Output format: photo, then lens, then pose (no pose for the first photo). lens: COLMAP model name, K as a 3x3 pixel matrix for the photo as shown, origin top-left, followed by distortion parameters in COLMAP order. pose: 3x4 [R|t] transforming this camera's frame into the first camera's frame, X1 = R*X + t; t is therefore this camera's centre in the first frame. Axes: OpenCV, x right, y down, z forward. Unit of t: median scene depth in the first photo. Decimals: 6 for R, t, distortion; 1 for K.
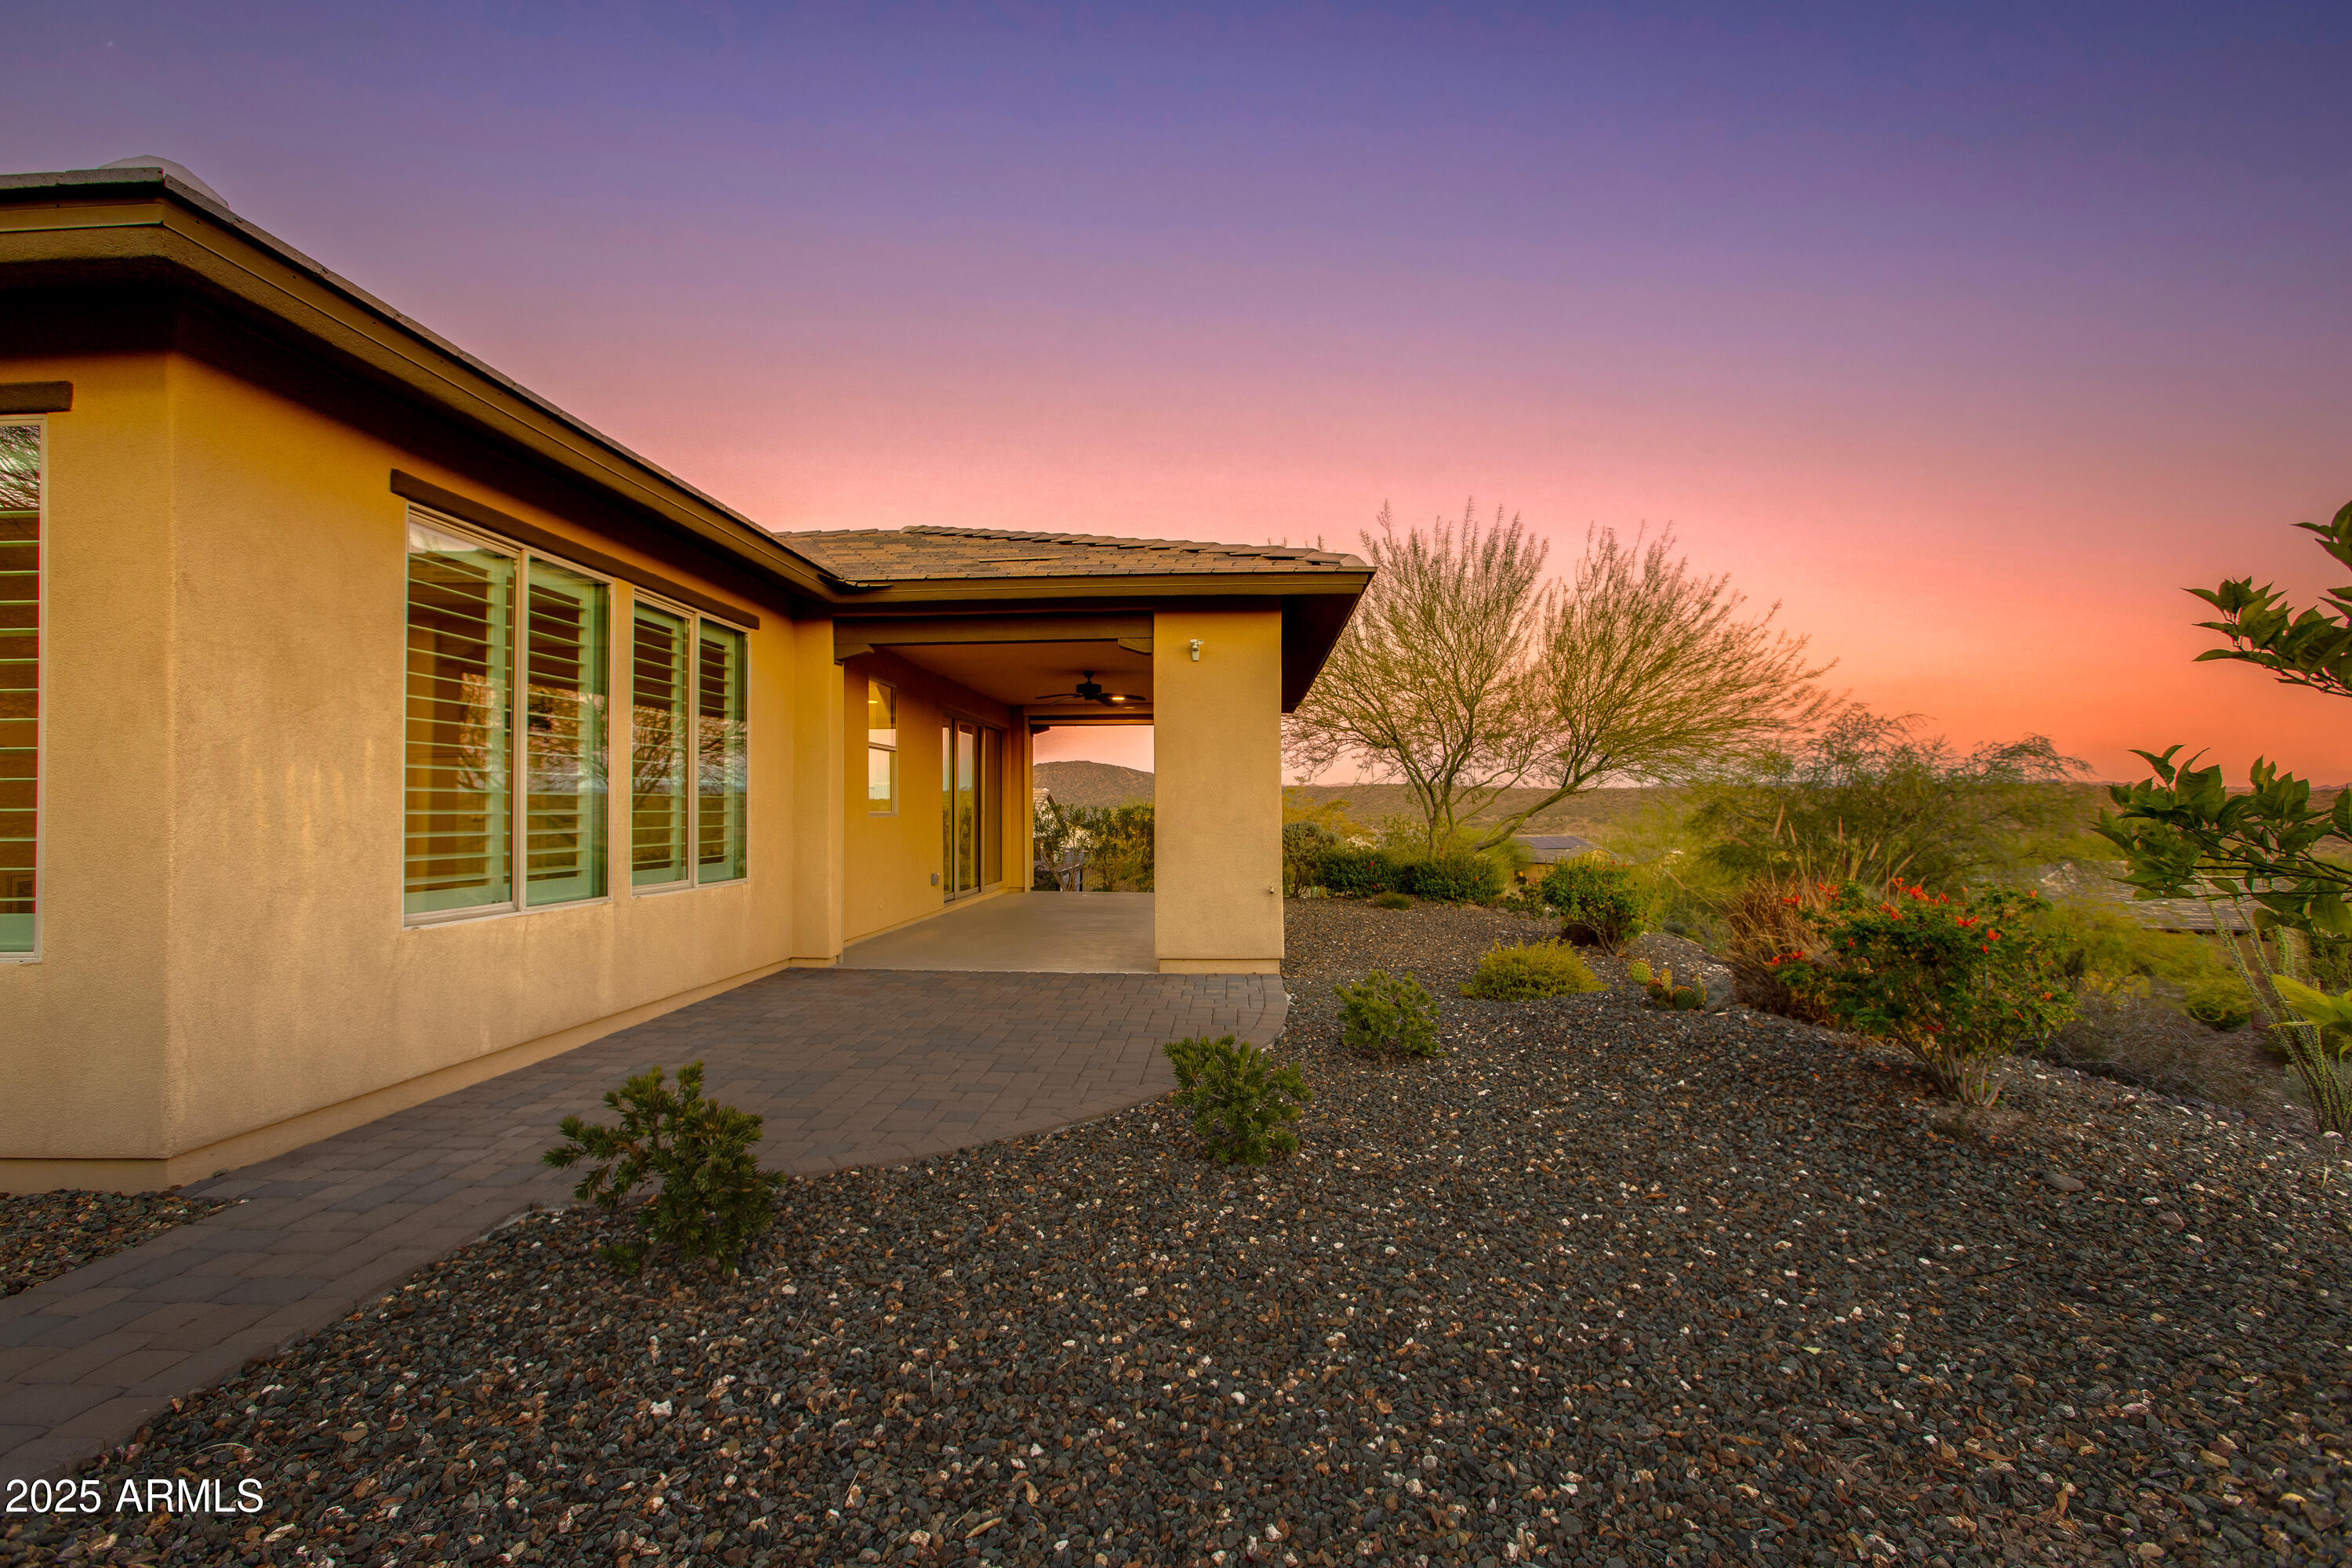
lens RADIAL K [[1074.7, 0, 1139.9], [0, 1074.7, 802.1], [0, 0, 1]] dist [-0.022634, 0.018420]
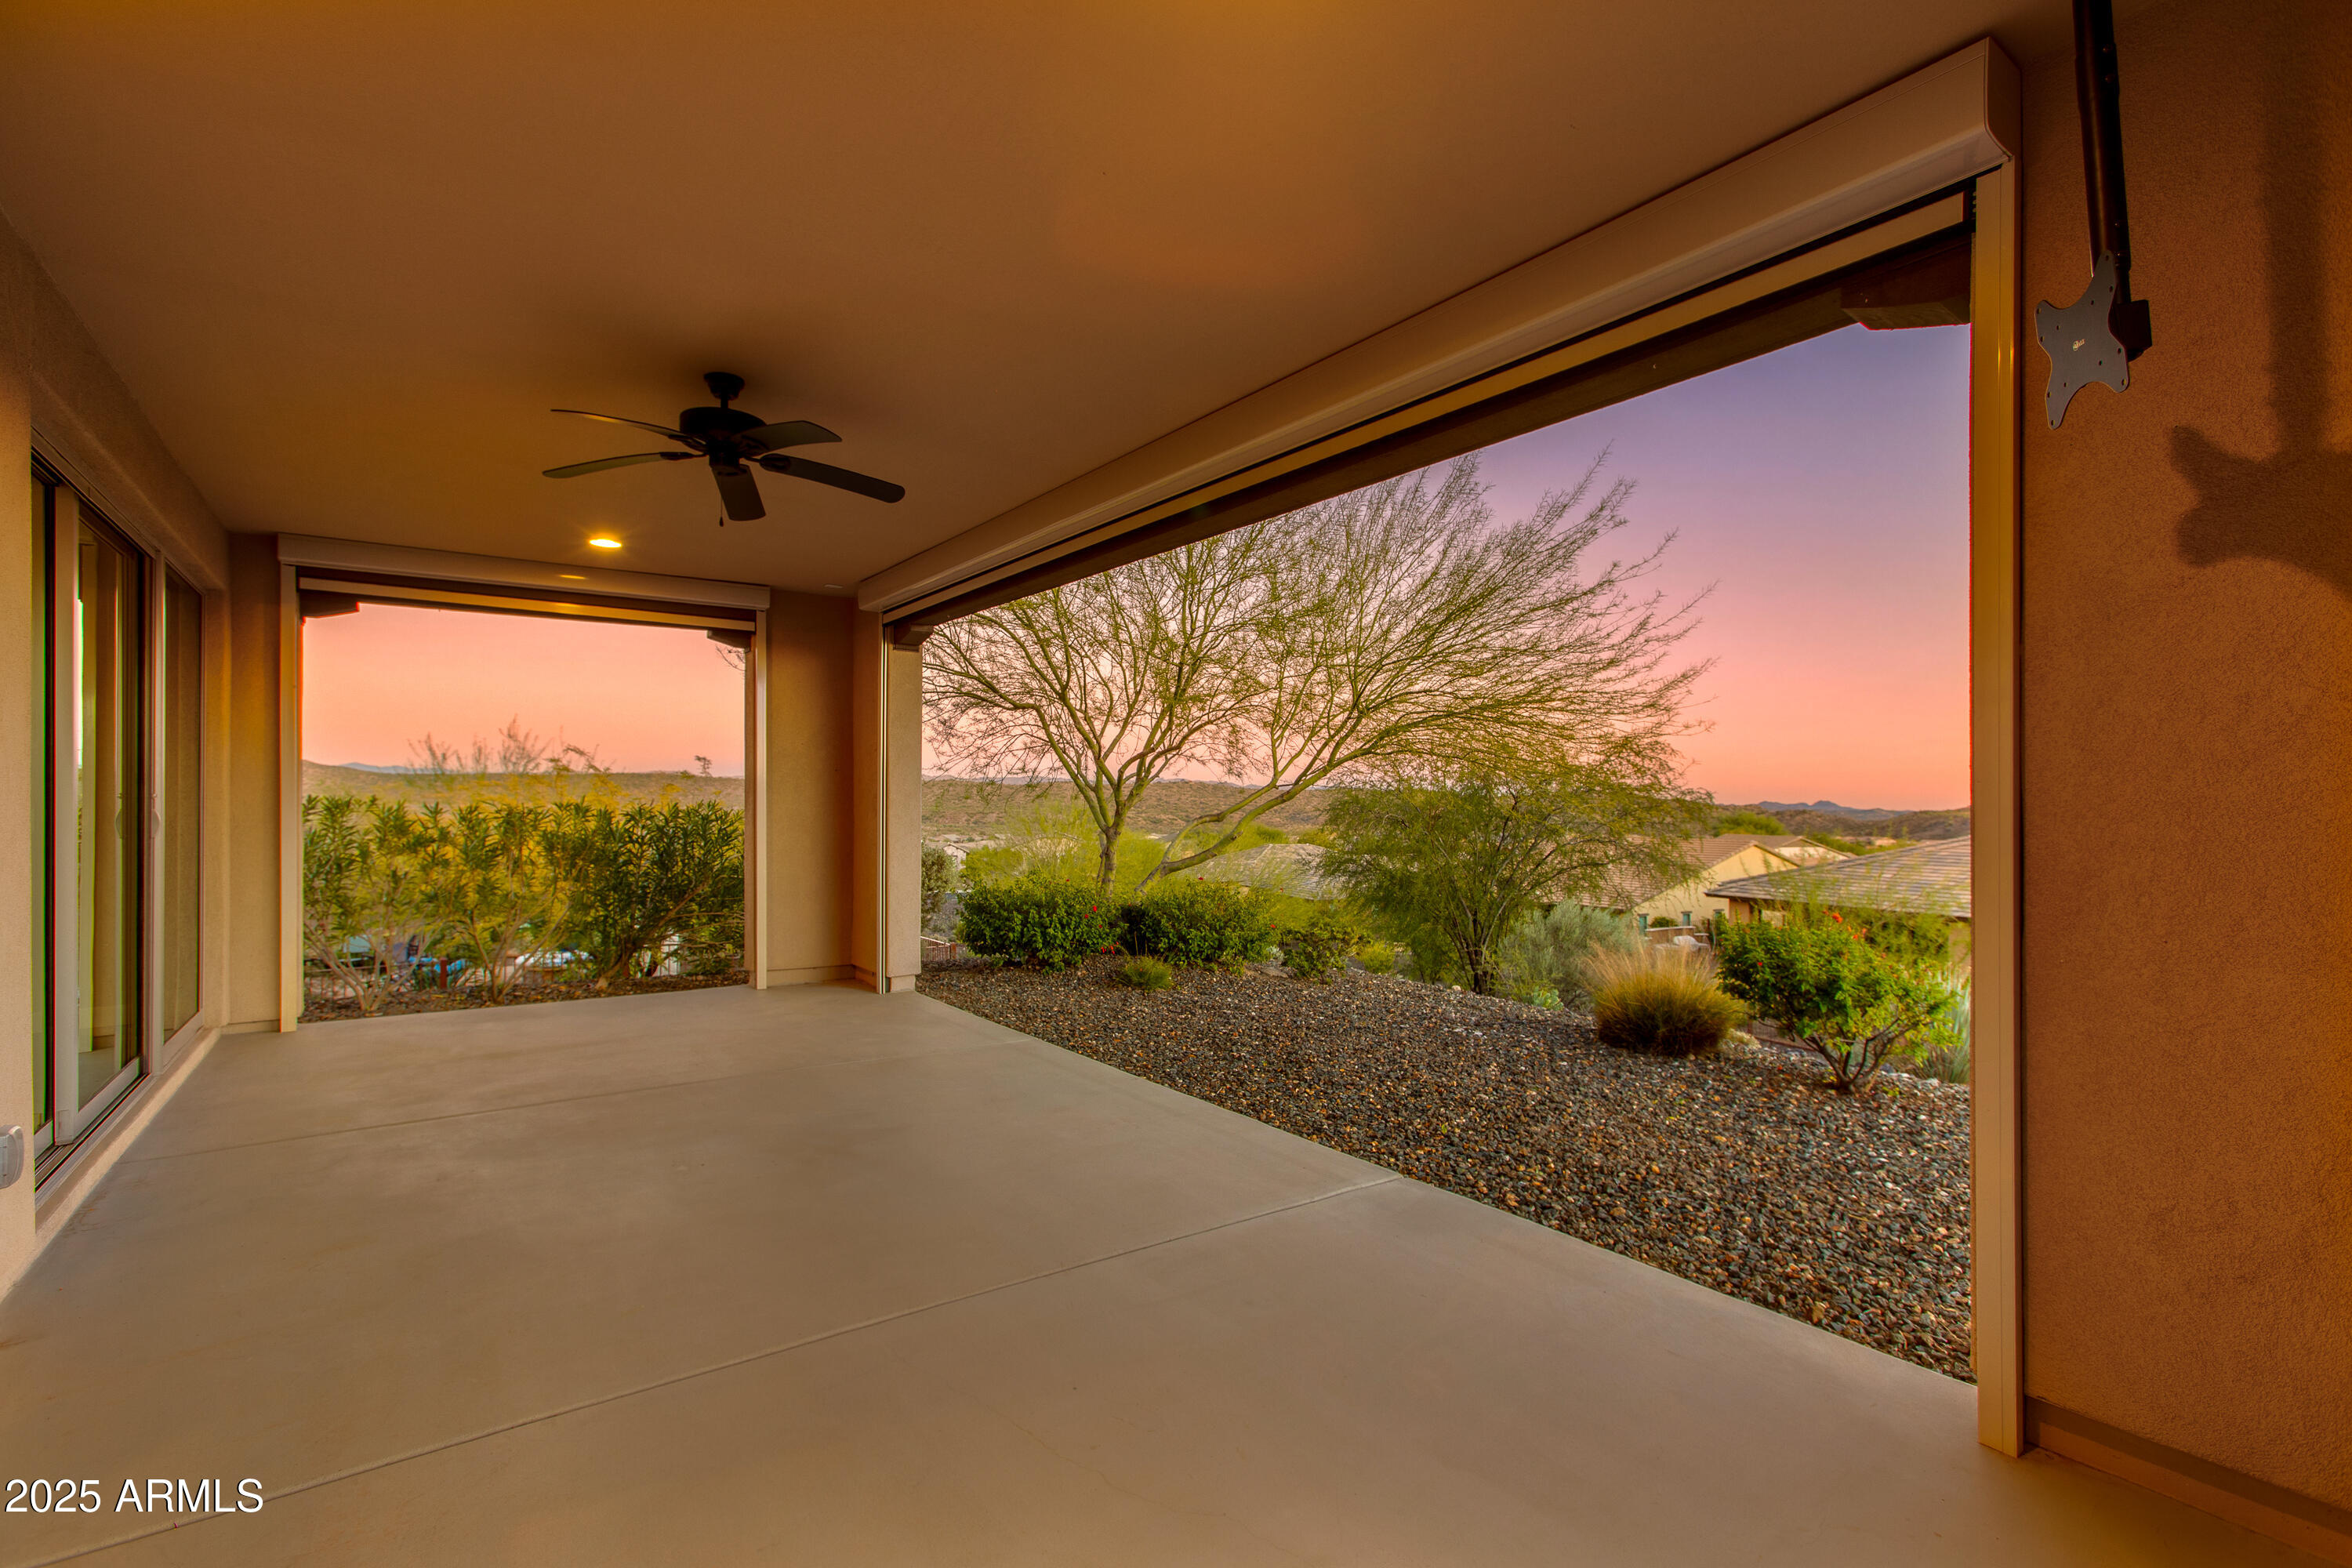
lens RADIAL K [[1074.7, 0, 1139.9], [0, 1074.7, 802.1], [0, 0, 1]] dist [-0.022634, 0.018420]
pose [[0.764535, -0.001537, 0.644580, -0.137374], [0.005108, 0.999980, -0.003674, 0.005126], [-0.644562, 0.006101, 0.764528, 0.616625]]
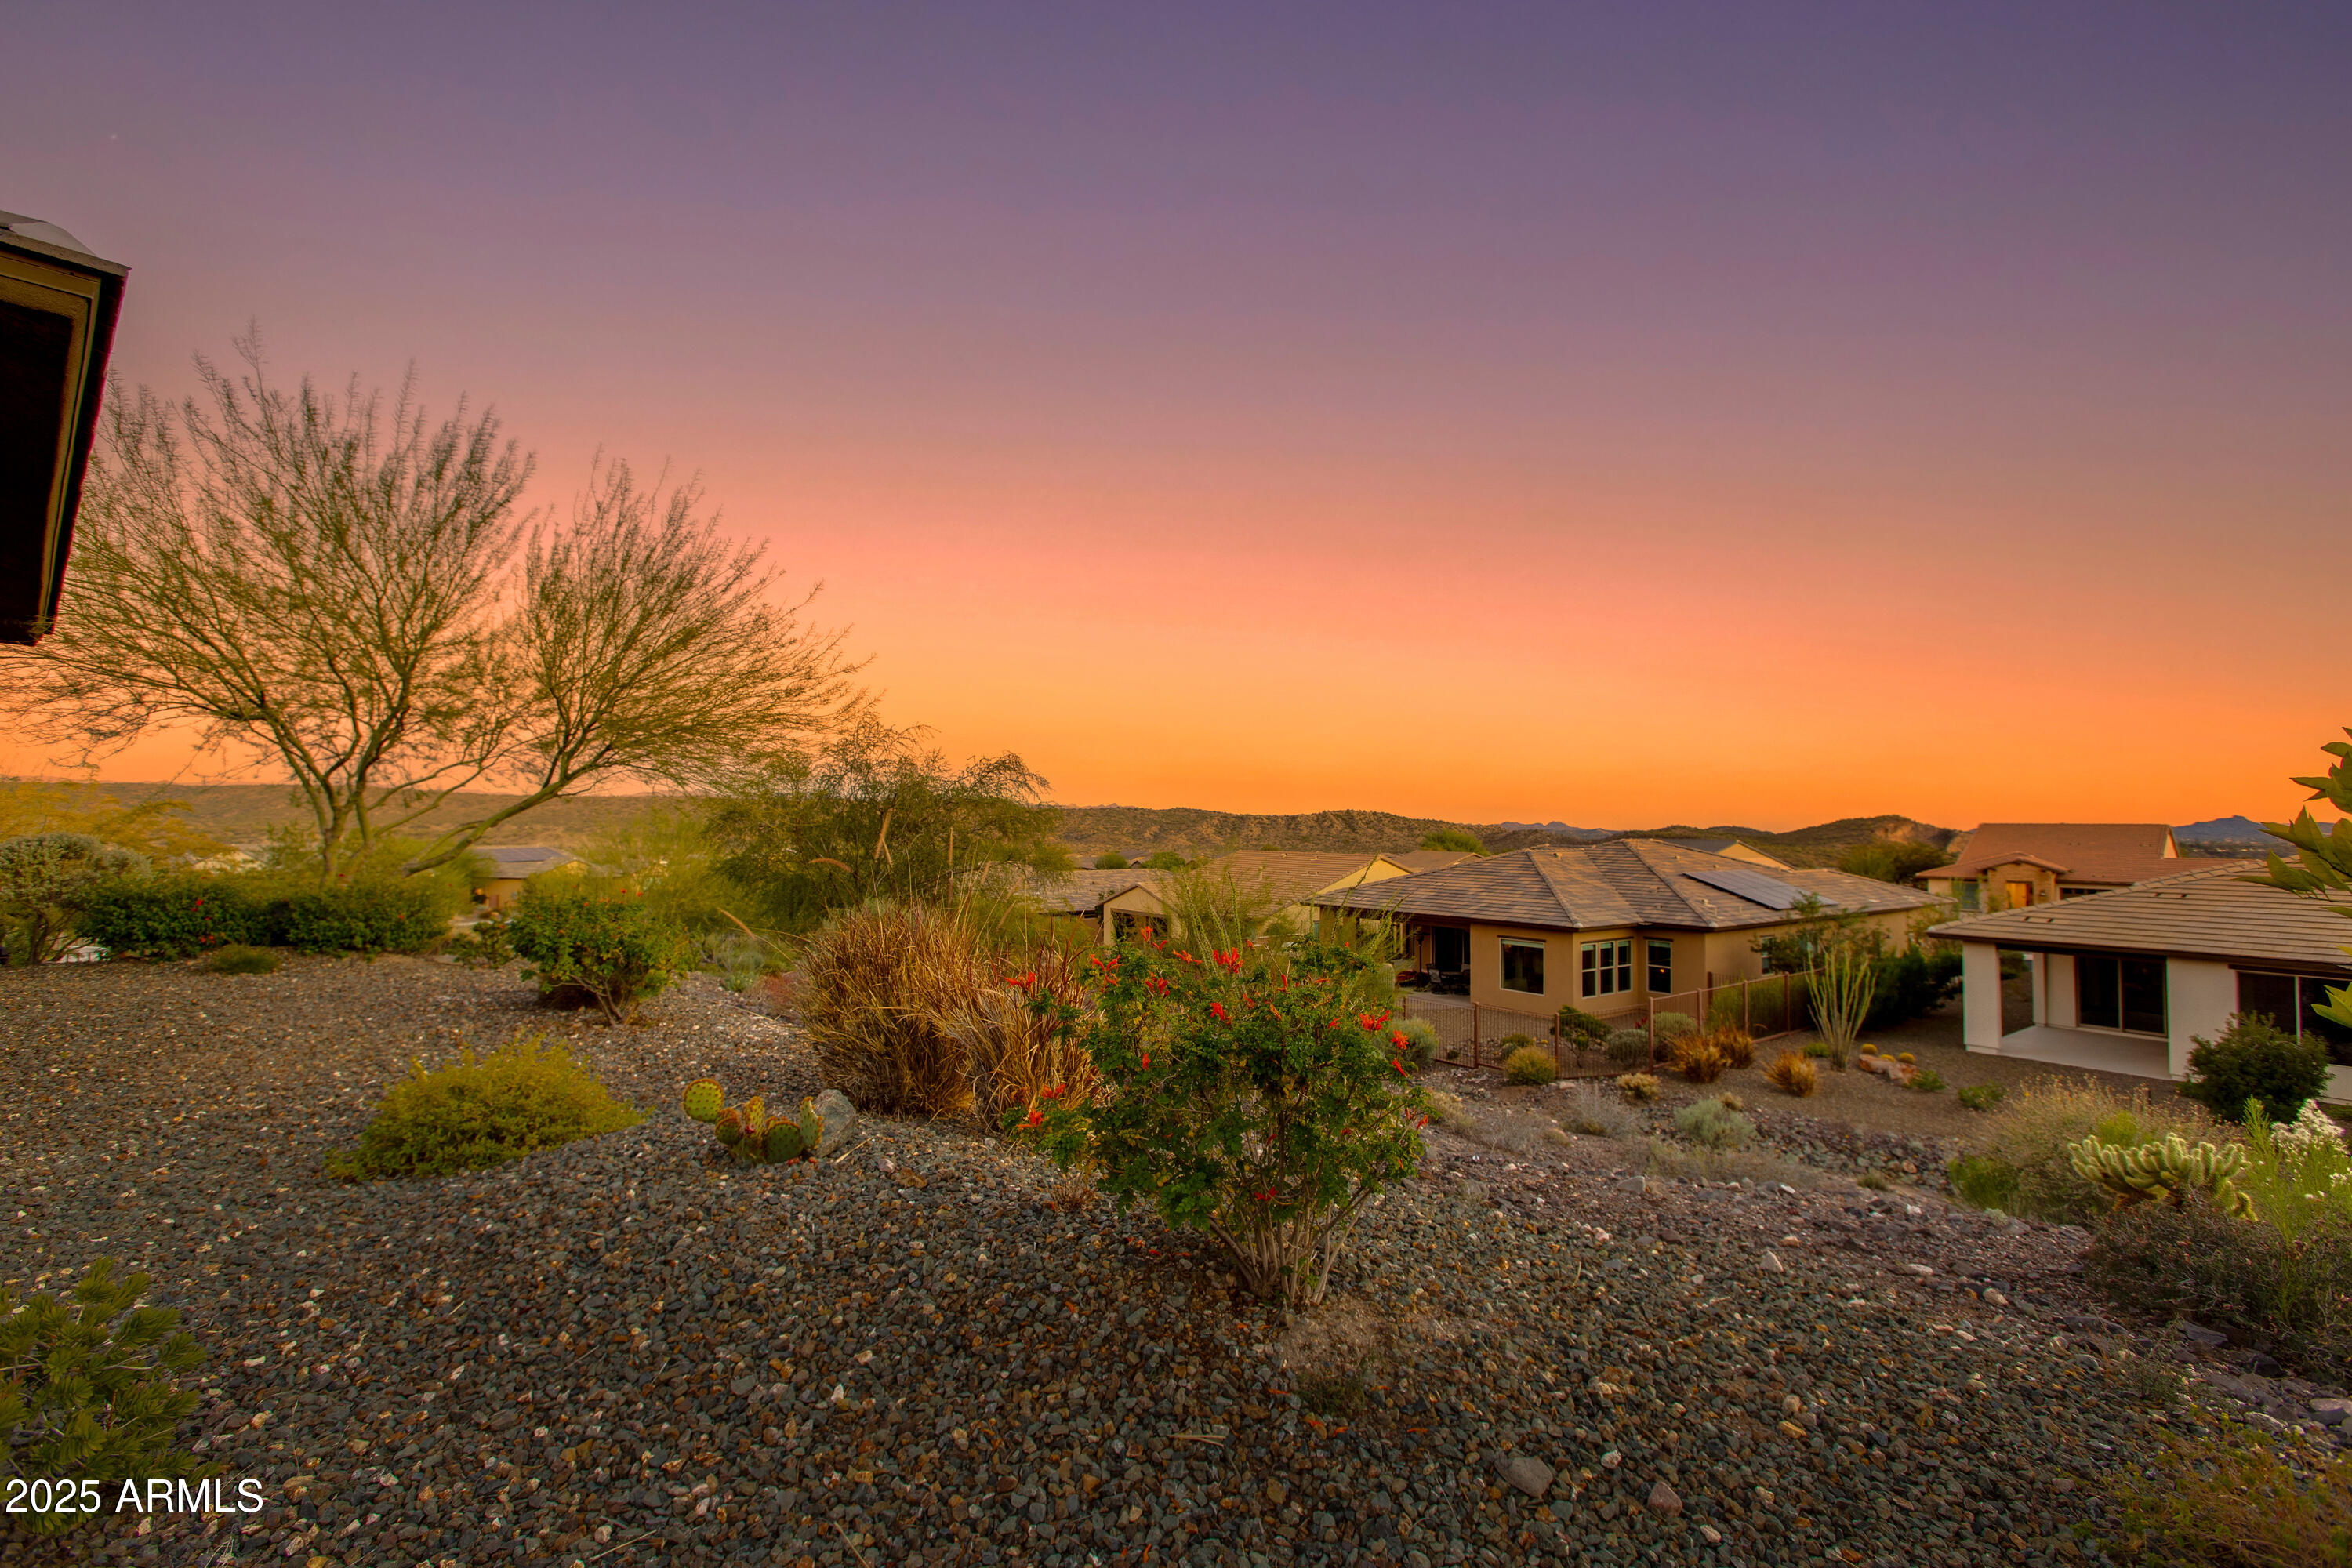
lens RADIAL K [[1095.8, 0, 1206.5], [0, 1095.8, 777.7], [0, 0, 1]] dist [-0.021456, 0.020864]
pose [[0.599369, 0.037035, 0.799616, 0.062444], [-0.012628, 0.999242, -0.036816, 0.001995], [-0.800374, 0.011969, 0.599382, 0.172637]]
